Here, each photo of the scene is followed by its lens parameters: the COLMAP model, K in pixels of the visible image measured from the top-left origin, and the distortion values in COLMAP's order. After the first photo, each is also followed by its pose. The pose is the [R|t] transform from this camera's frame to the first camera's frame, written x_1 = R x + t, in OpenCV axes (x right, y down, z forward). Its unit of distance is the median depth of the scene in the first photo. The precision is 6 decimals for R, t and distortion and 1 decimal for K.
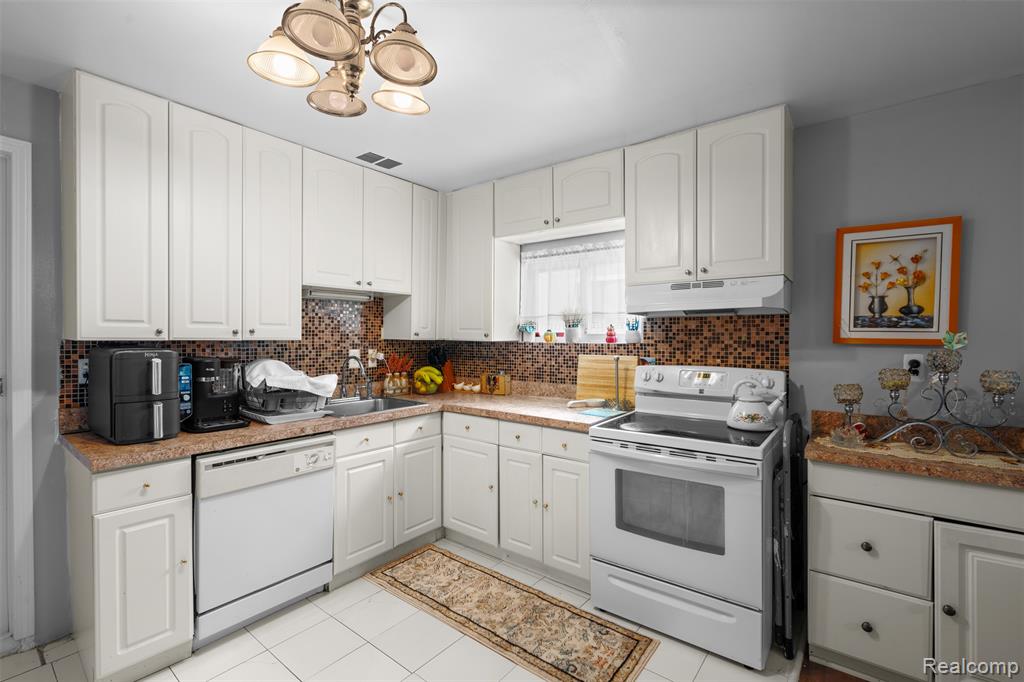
lens RADIAL K [[463.6, 0, 504.9], [0, 463.6, 339.8], [0, 0, 1]] dist [-0.005446, 0.003282]
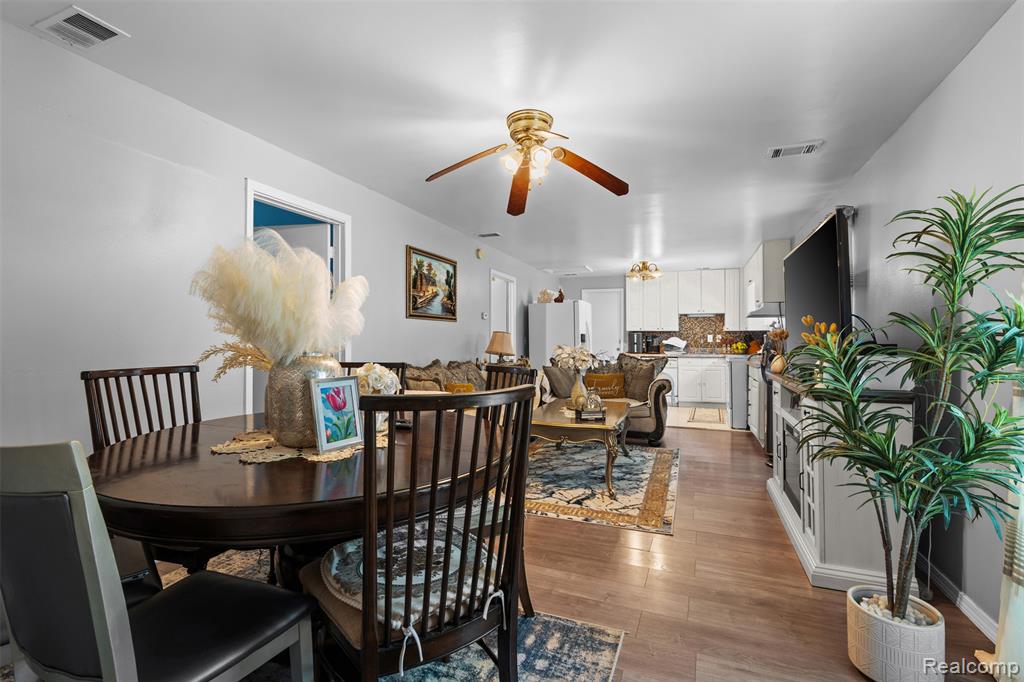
lens RADIAL K [[463.6, 0, 515.1], [0, 463.6, 326.4], [0, 0, 1]] dist [-0.005446, 0.003282]
pose [[0.296859, -0.033415, -0.954336, 2.310235], [-0.009001, 0.999245, -0.037788, 0.101524], [0.954879, 0.019808, 0.296334, -1.048562]]
